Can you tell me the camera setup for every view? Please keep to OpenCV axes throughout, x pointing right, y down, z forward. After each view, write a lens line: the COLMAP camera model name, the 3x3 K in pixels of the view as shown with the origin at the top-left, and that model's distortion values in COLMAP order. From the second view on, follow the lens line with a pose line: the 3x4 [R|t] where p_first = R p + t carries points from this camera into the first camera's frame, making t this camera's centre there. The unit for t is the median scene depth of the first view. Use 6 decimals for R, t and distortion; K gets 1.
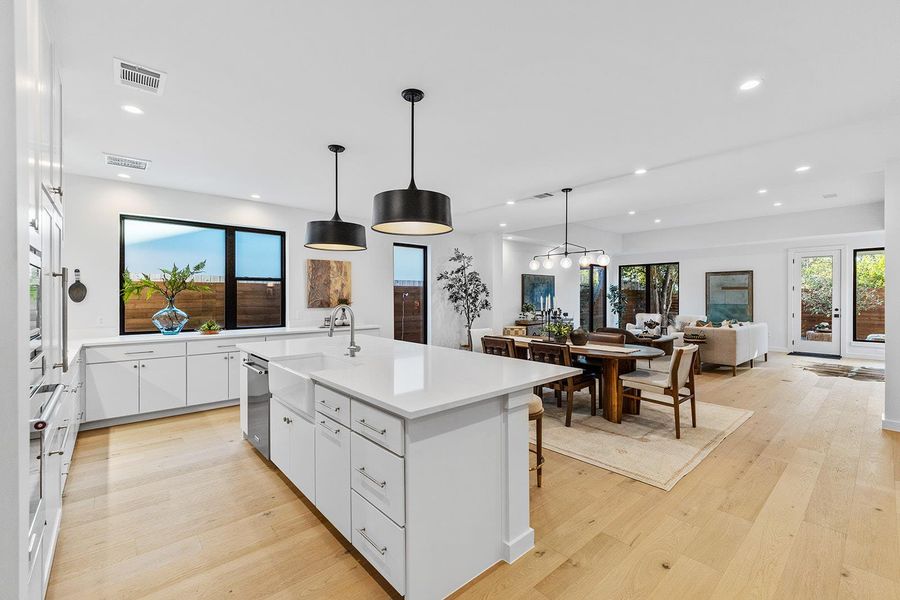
lens RADIAL K [[386.9, 0, 444.4], [0, 386.9, 299.5], [0, 0, 1]] dist [0.003636, 0.000397]
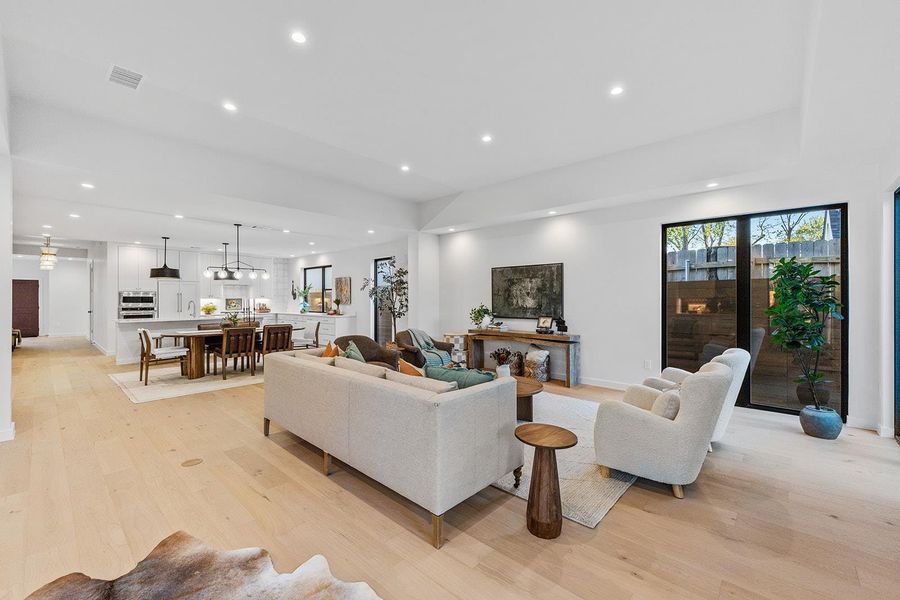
lens RADIAL K [[361.0, 0, 447.1], [0, 361.0, 297.7], [0, 0, 1]] dist [0.001768, -0.002082]
pose [[0.124649, -0.000553, -0.992201, 1.320583], [-0.004870, 0.999987, -0.001170, -0.008348], [0.992189, 0.004978, 0.124645, 1.203701]]
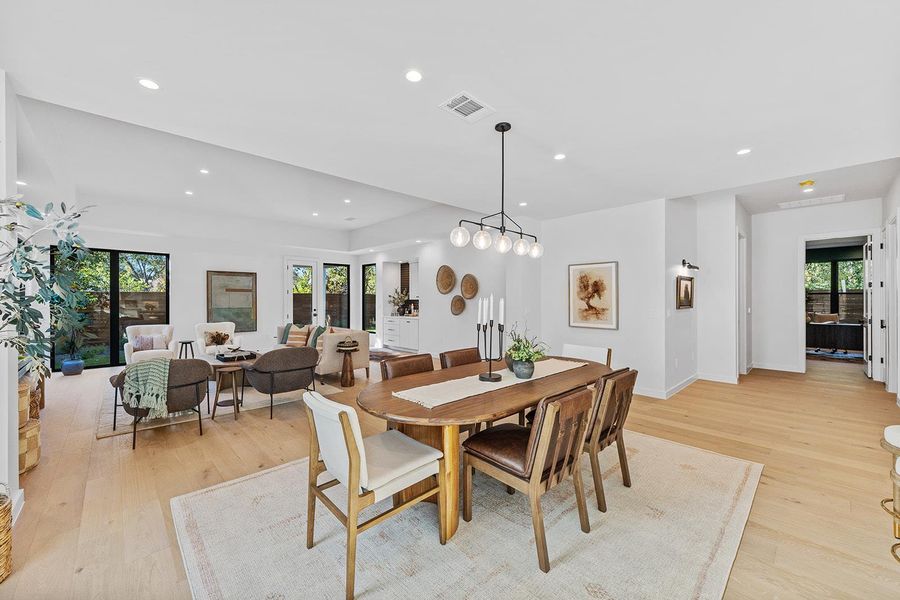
lens RADIAL K [[361.0, 0, 448.0], [0, 361.0, 295.8], [0, 0, 1]] dist [0.001768, -0.002082]
pose [[-0.040193, 0.009790, 0.999144, -0.189837], [0.009828, 0.999908, -0.009402, -0.005273], [-0.999144, 0.009442, -0.040285, 0.806763]]
